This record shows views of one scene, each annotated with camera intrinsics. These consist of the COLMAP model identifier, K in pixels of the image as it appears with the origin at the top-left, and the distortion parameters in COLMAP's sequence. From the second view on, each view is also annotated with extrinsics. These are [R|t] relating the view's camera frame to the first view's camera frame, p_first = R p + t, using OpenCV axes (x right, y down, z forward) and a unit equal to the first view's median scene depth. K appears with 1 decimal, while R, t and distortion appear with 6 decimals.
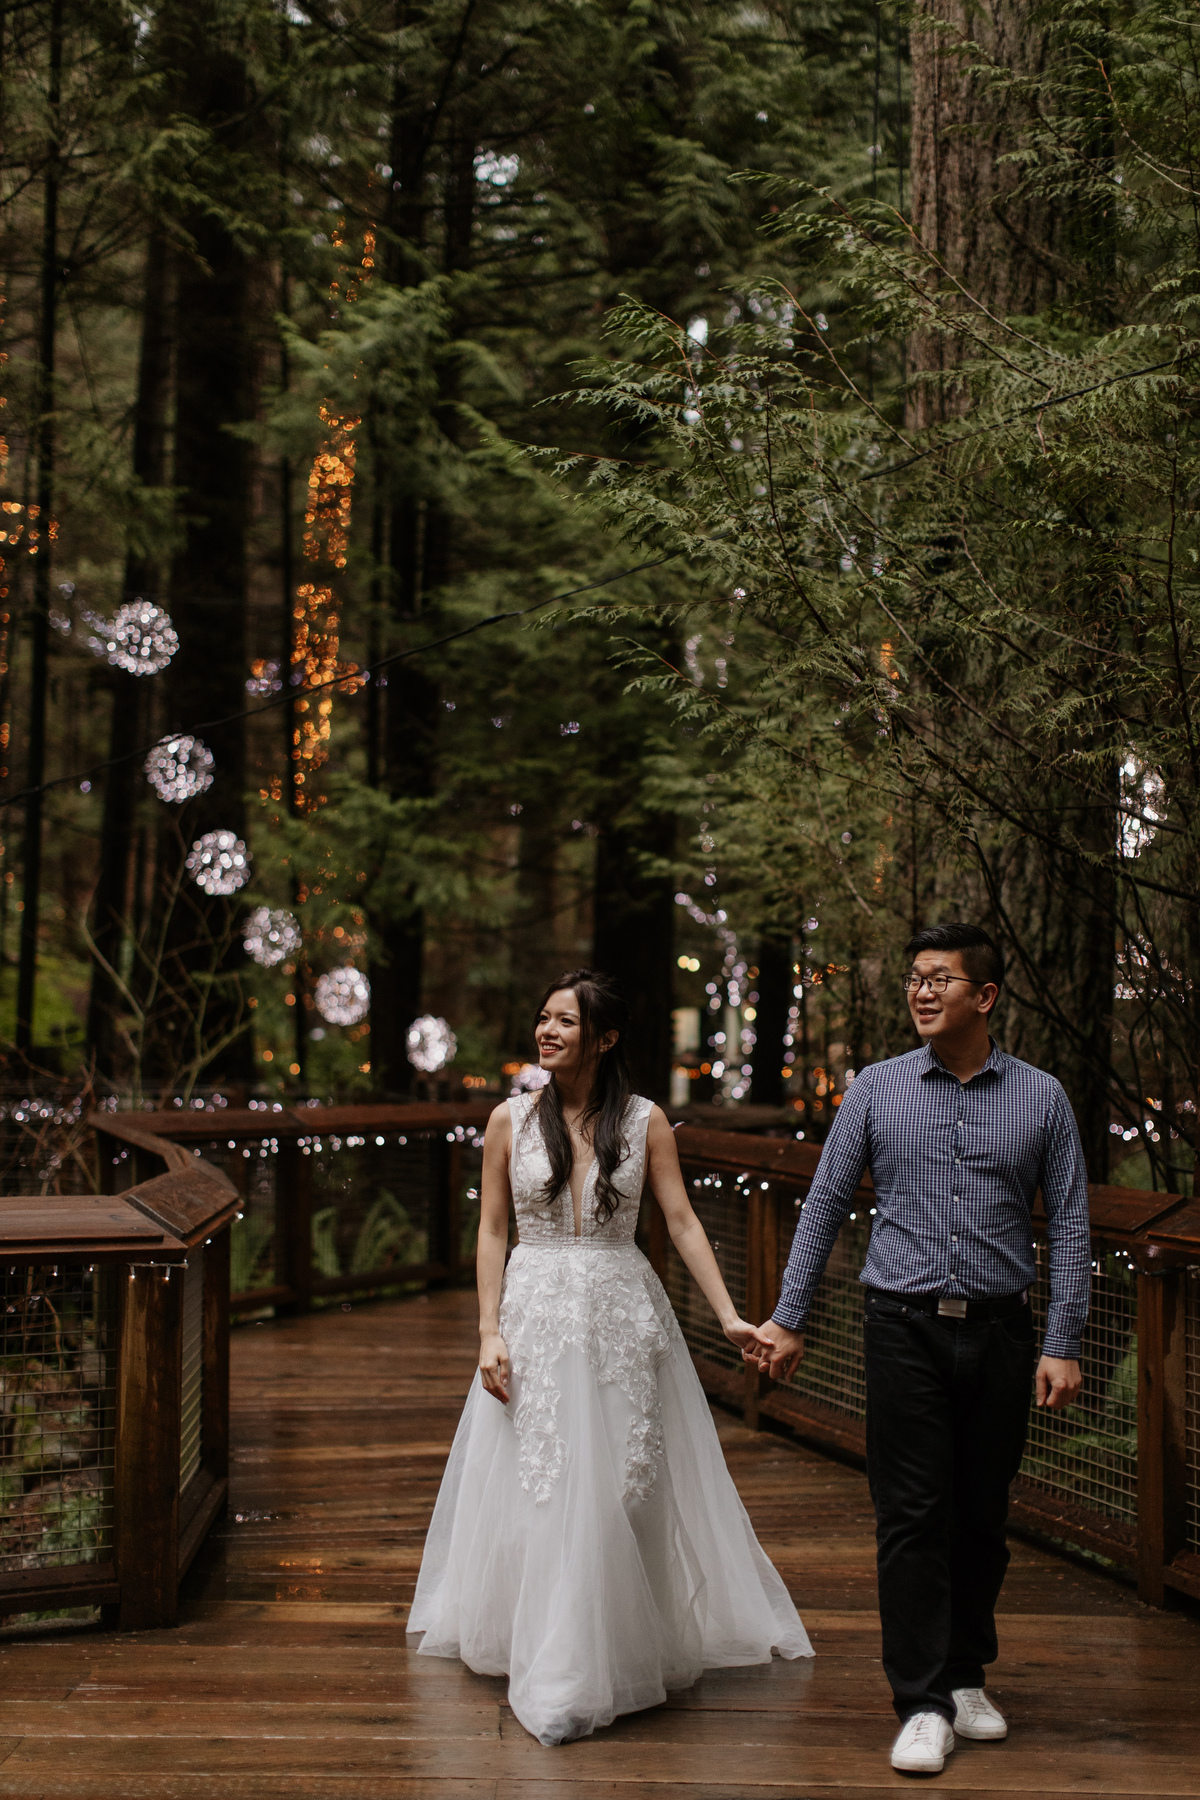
lens RADIAL K [[2587.2, 0, 599.6], [0, 2587.2, 897.1], [0, 0, 1]] dist [0.043874, 0.000000]
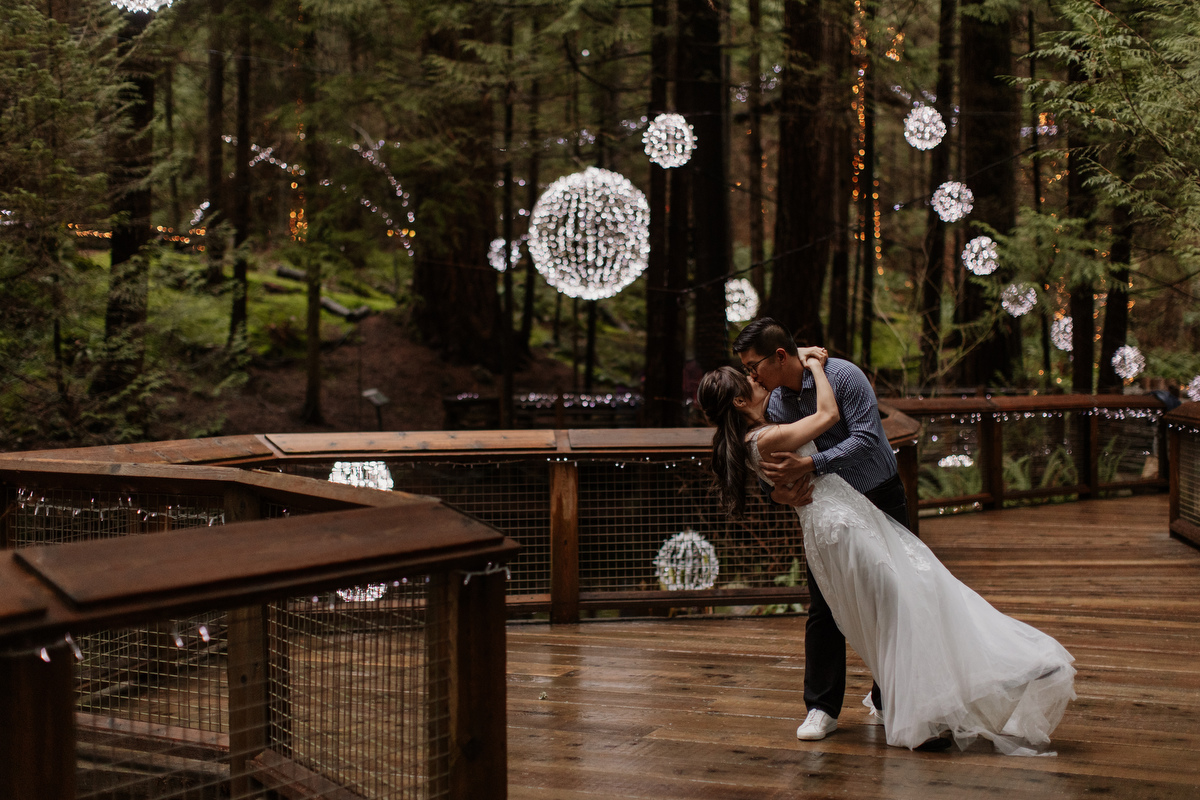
lens RADIAL K [[1724.8, 0, 600.0], [0, 1724.8, 399.3], [0, 0, 1]] dist [0.043874, 0.000000]
pose [[0.922966, -0.013334, -0.384651, 0.058550], [0.041886, 0.996944, 0.065948, -0.005290], [0.382596, -0.076979, 0.920703, -0.137687]]
